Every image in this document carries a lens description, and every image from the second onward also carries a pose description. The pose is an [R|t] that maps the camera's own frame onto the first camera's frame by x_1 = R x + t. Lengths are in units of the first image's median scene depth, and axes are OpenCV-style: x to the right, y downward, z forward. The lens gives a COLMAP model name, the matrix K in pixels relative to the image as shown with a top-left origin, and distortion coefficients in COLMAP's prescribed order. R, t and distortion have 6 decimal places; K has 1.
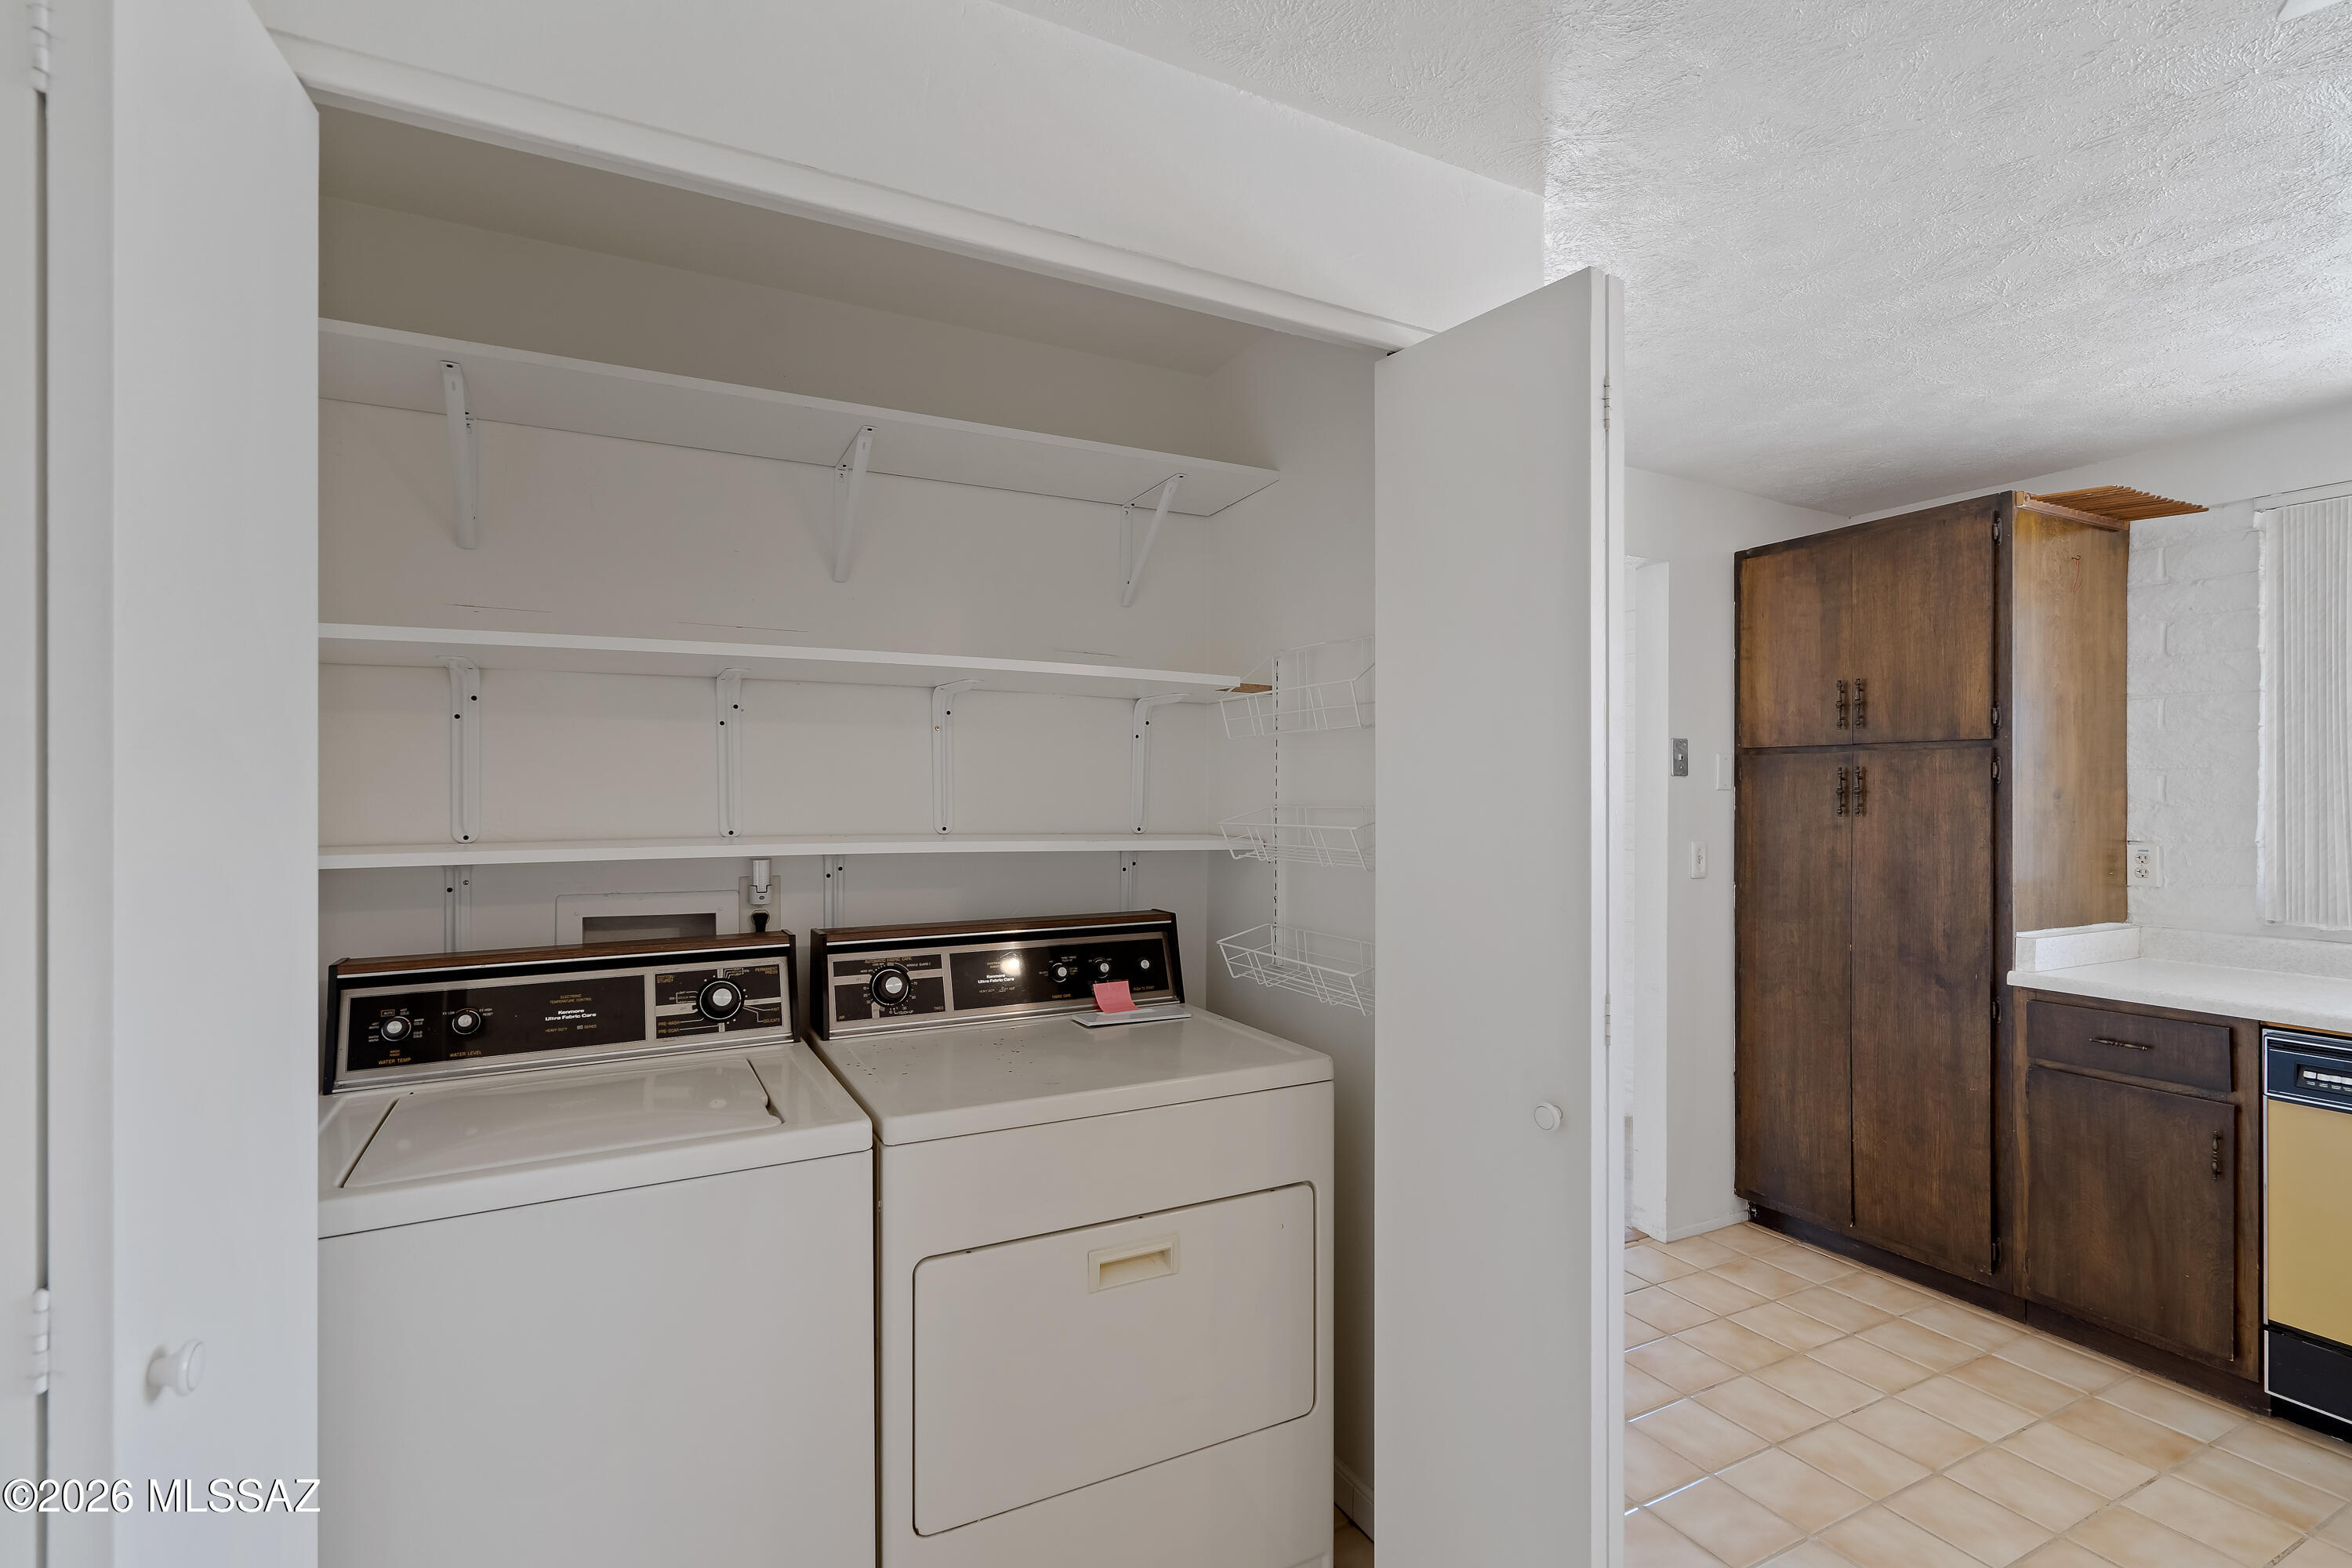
lens RADIAL K [[1079.2, 0, 1166.3], [0, 1079.2, 790.0], [0, 0, 1]] dist [-0.003900, 0.001642]
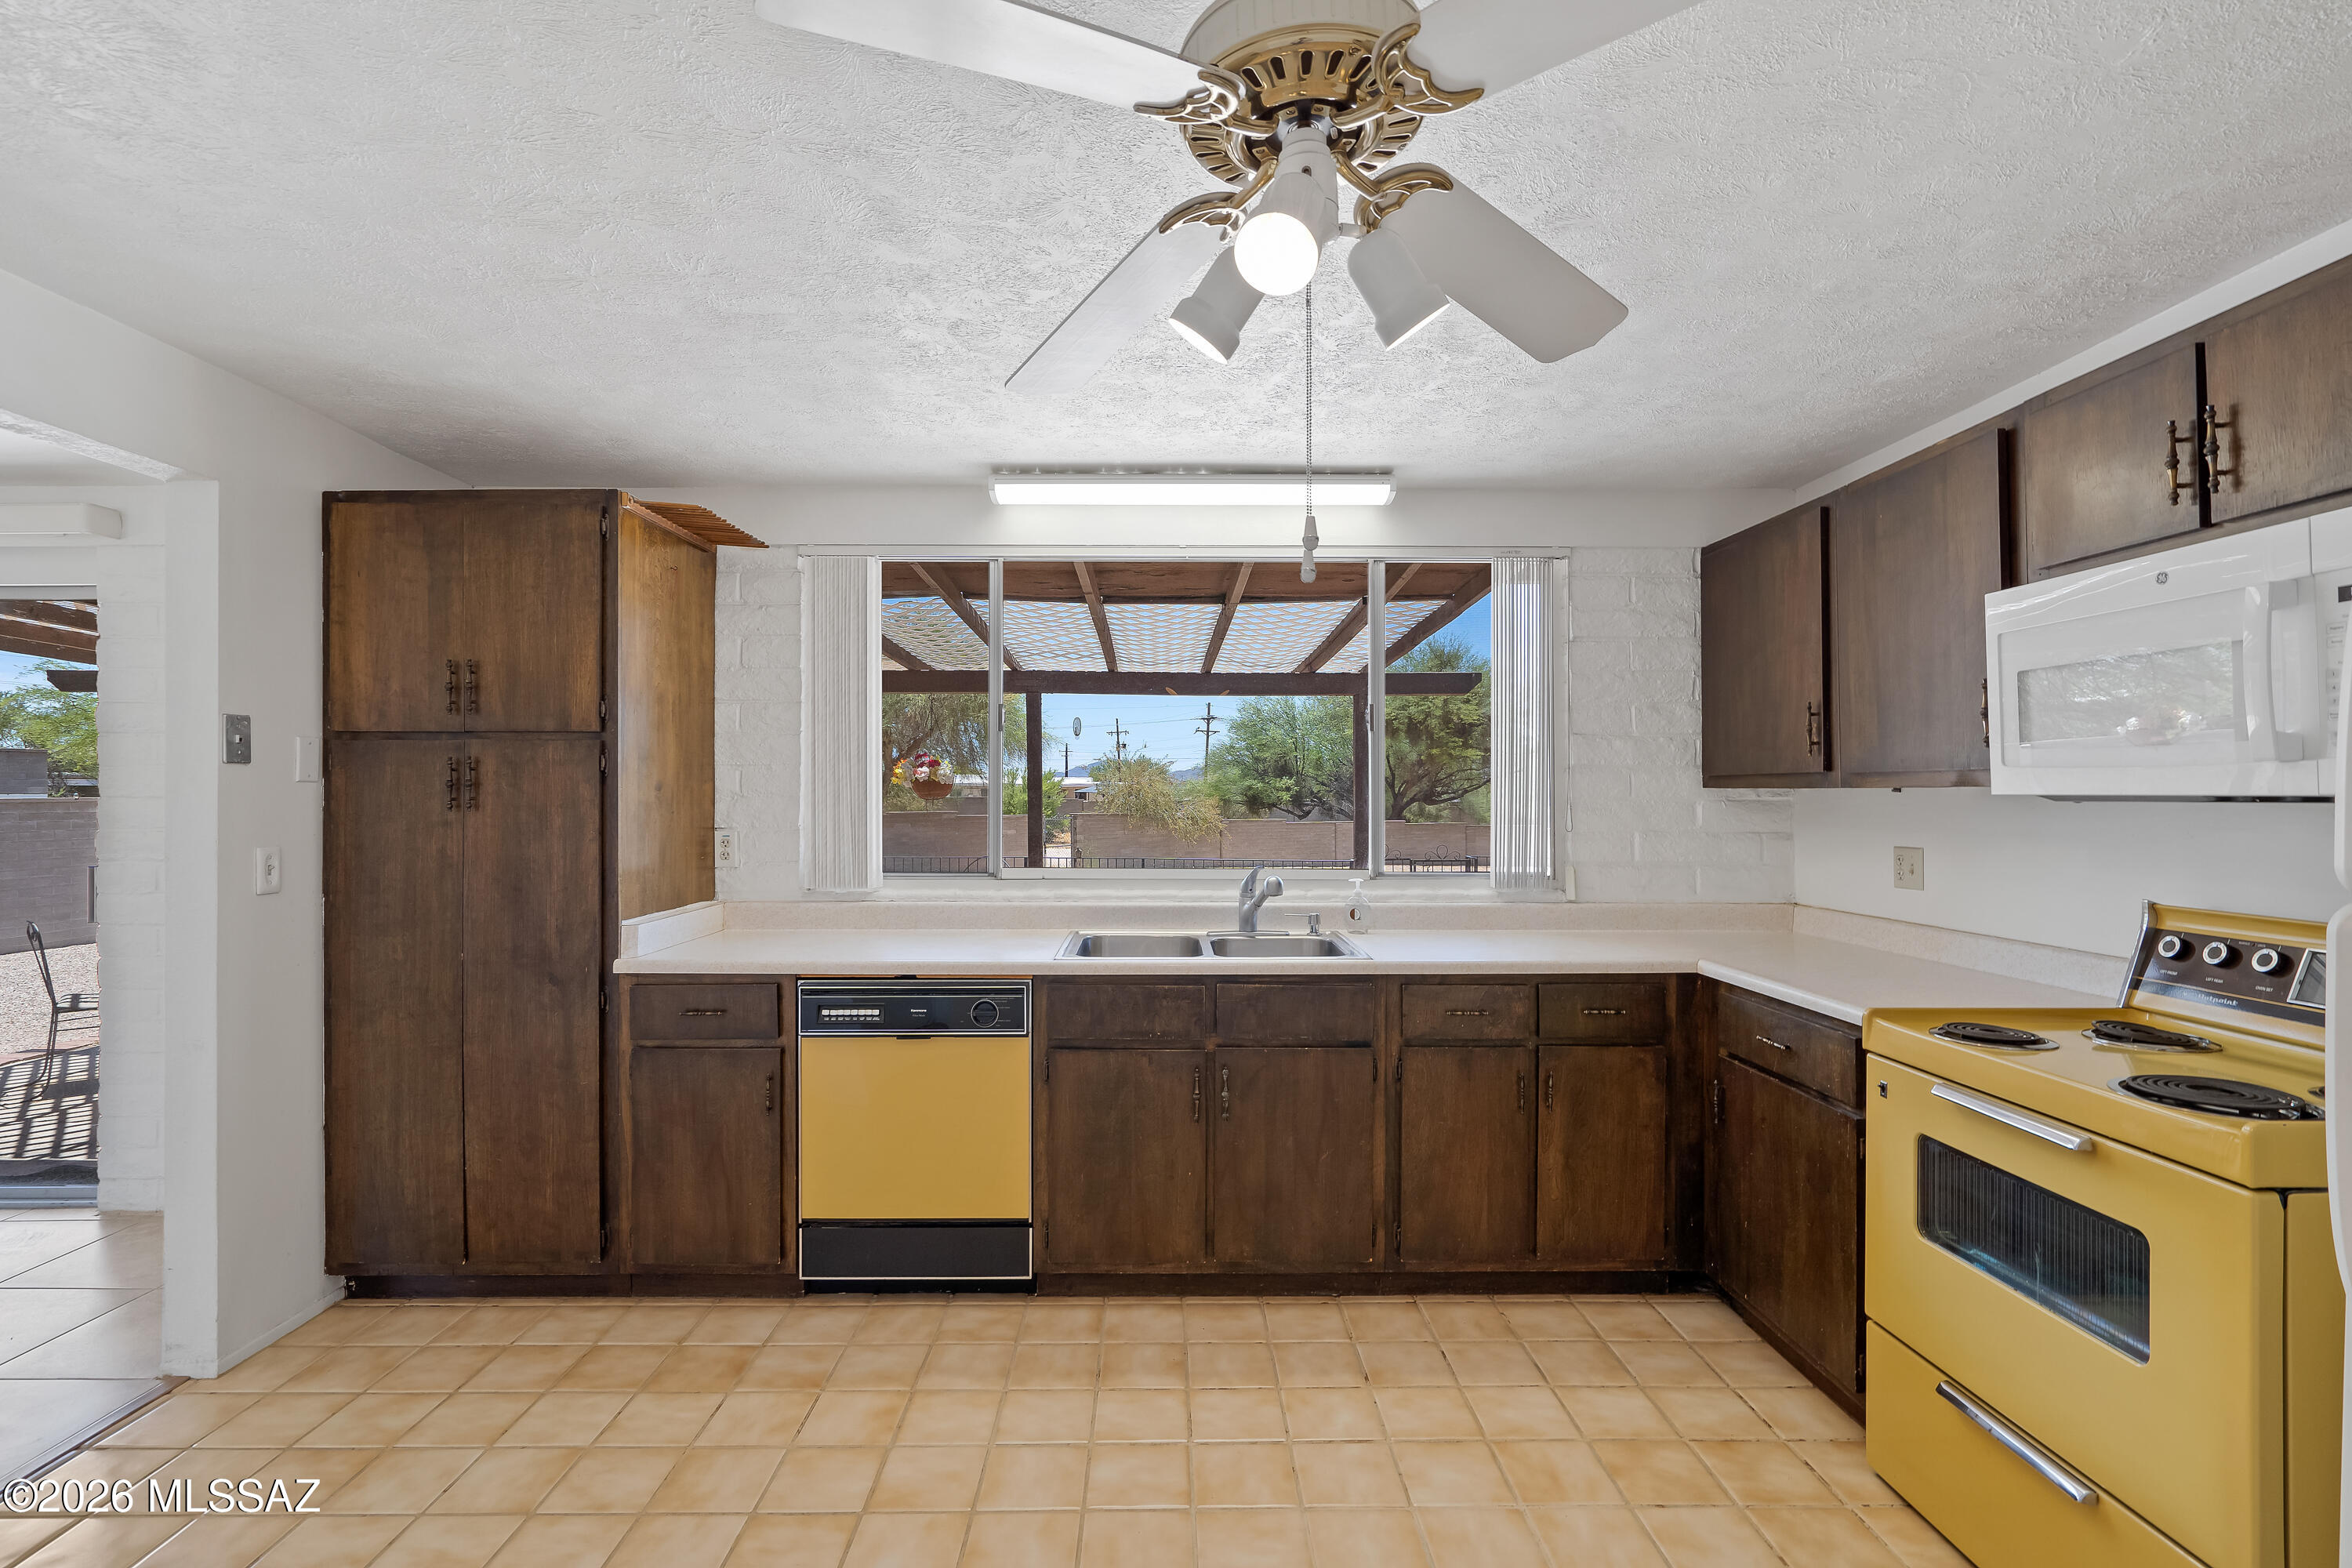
lens RADIAL K [[1079.2, 0, 1172.7], [0, 1079.2, 791.0], [0, 0, 1]] dist [-0.003900, 0.001642]
pose [[0.448849, -0.004309, 0.893597, 0.101759], [-0.002088, 0.999981, 0.005871, 0.000905], [-0.893605, -0.004501, 0.448832, 0.065976]]
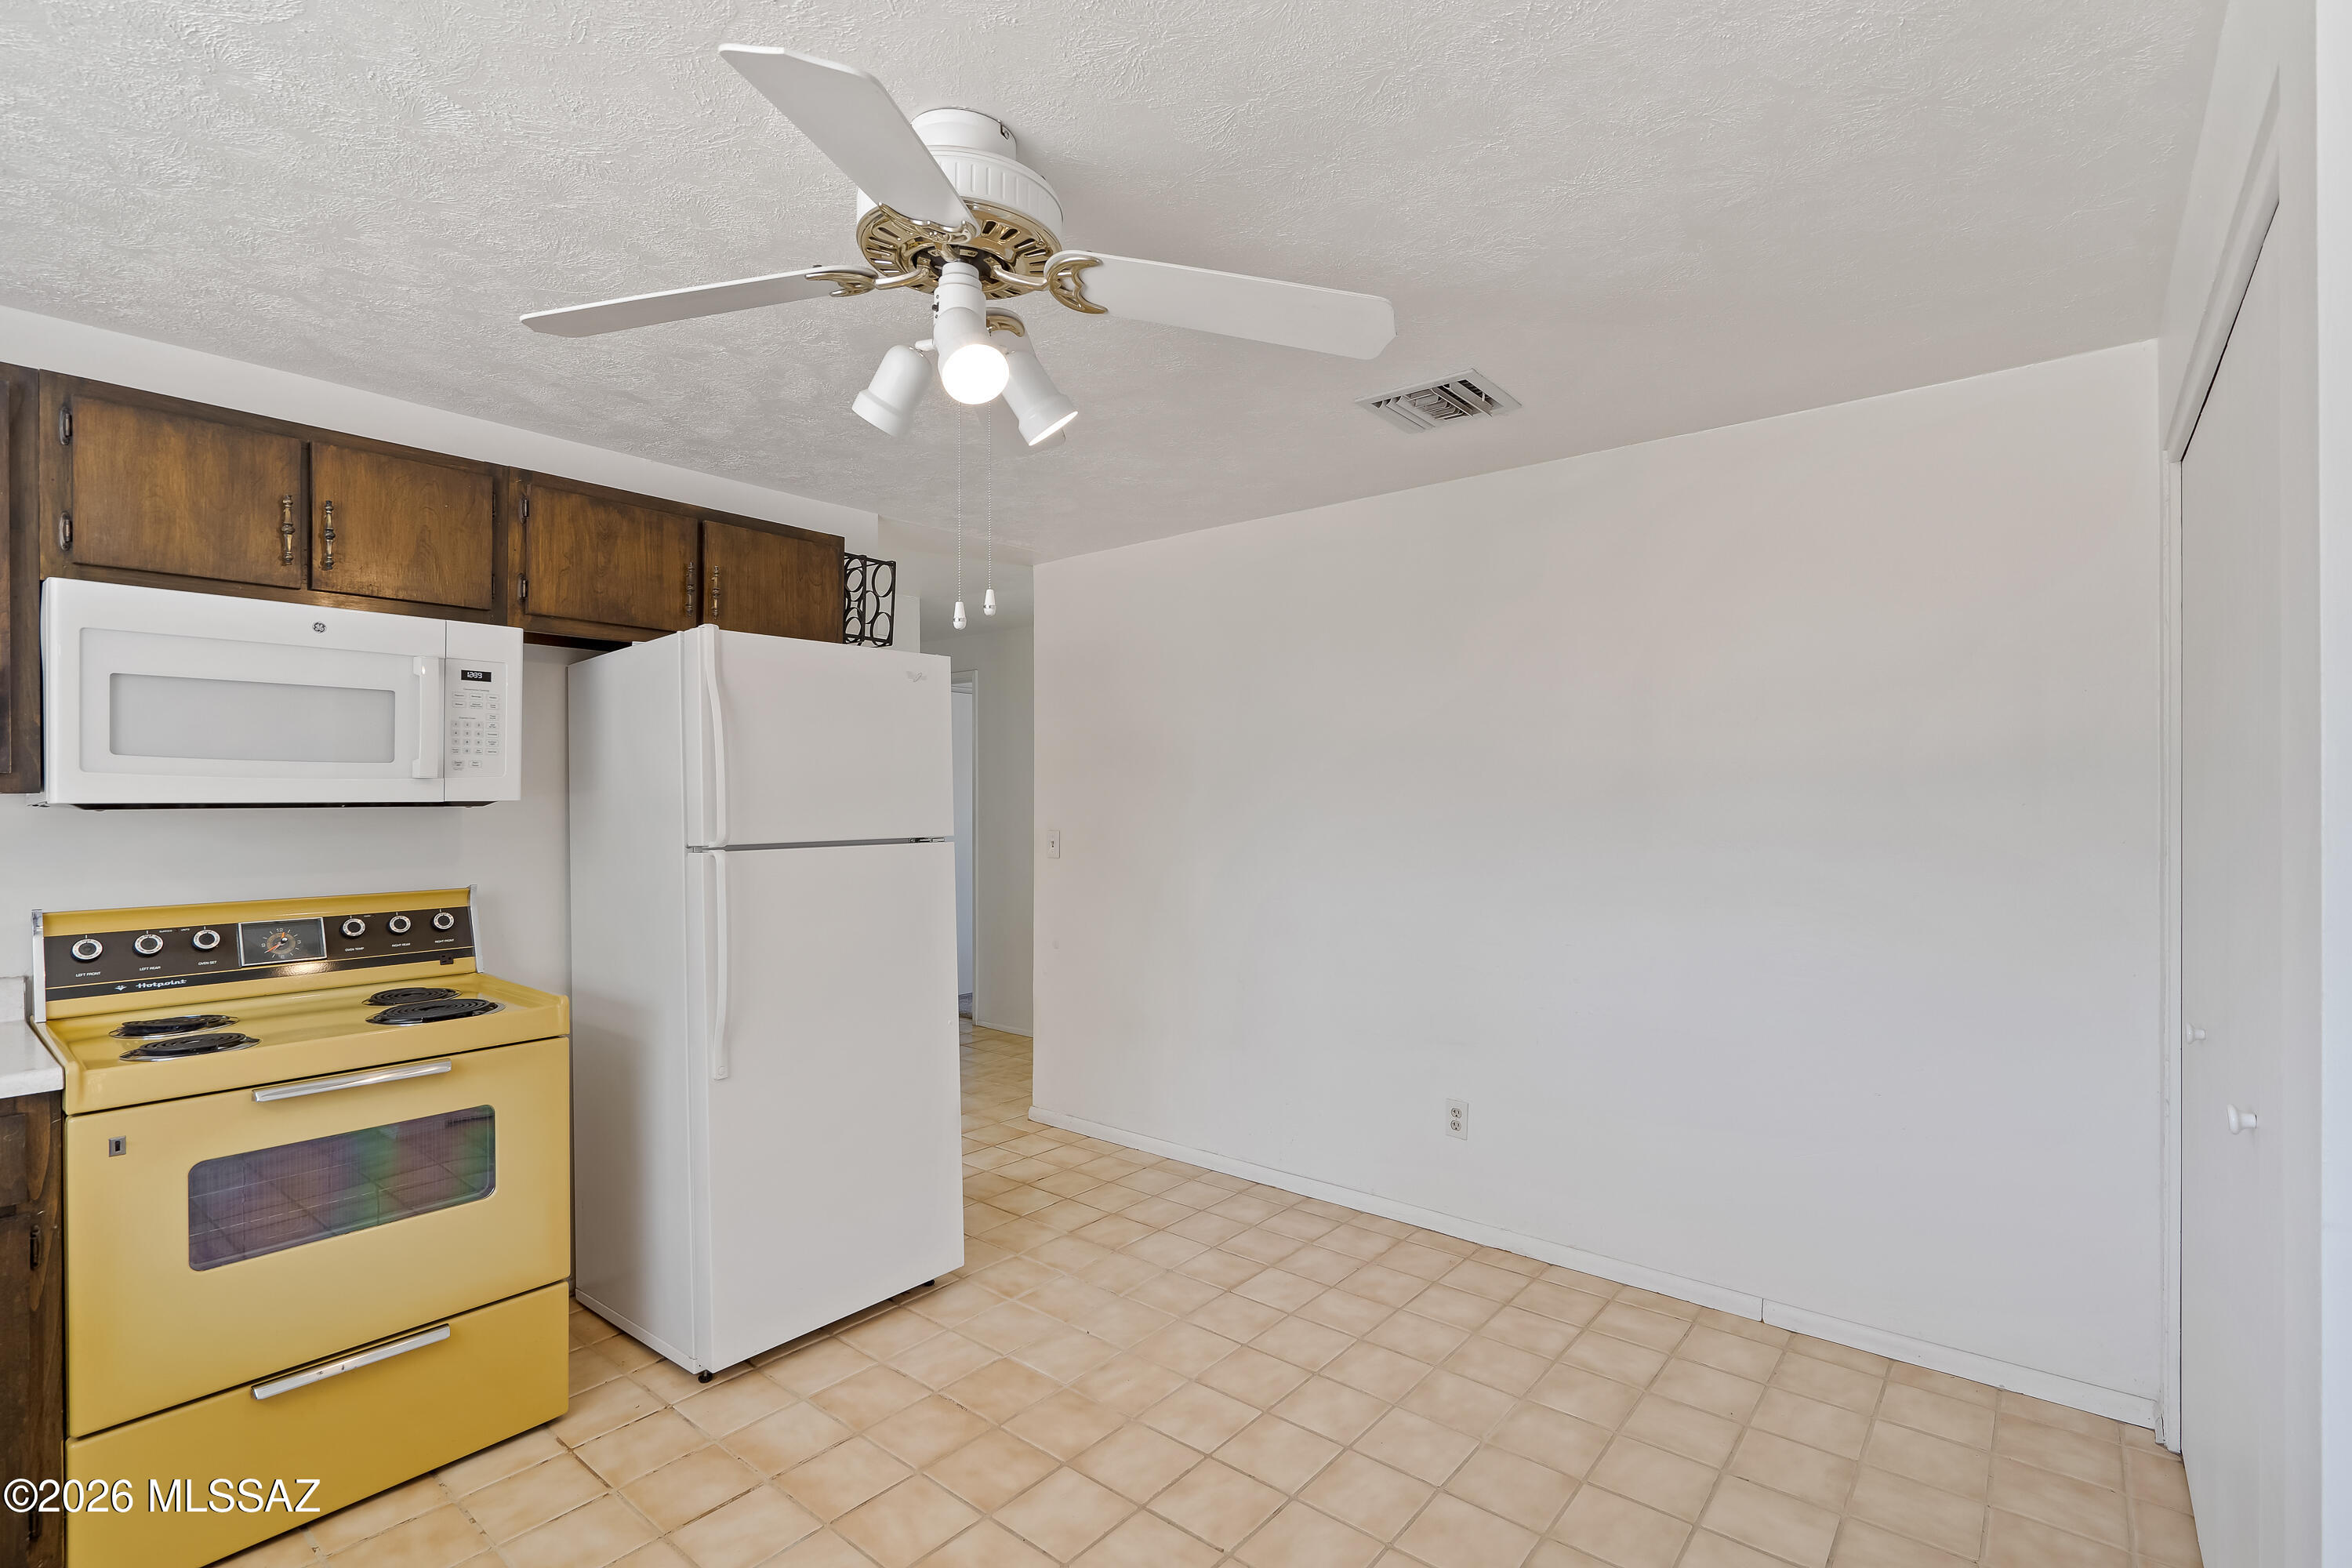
lens RADIAL K [[1079.2, 0, 1173.1], [0, 1079.2, 795.3], [0, 0, 1]] dist [-0.003900, 0.001642]
pose [[-0.917918, -0.003307, -0.396756, 0.652341], [0.000519, 0.999954, -0.009535, 0.008504], [0.396770, -0.008958, -0.917874, 0.777005]]
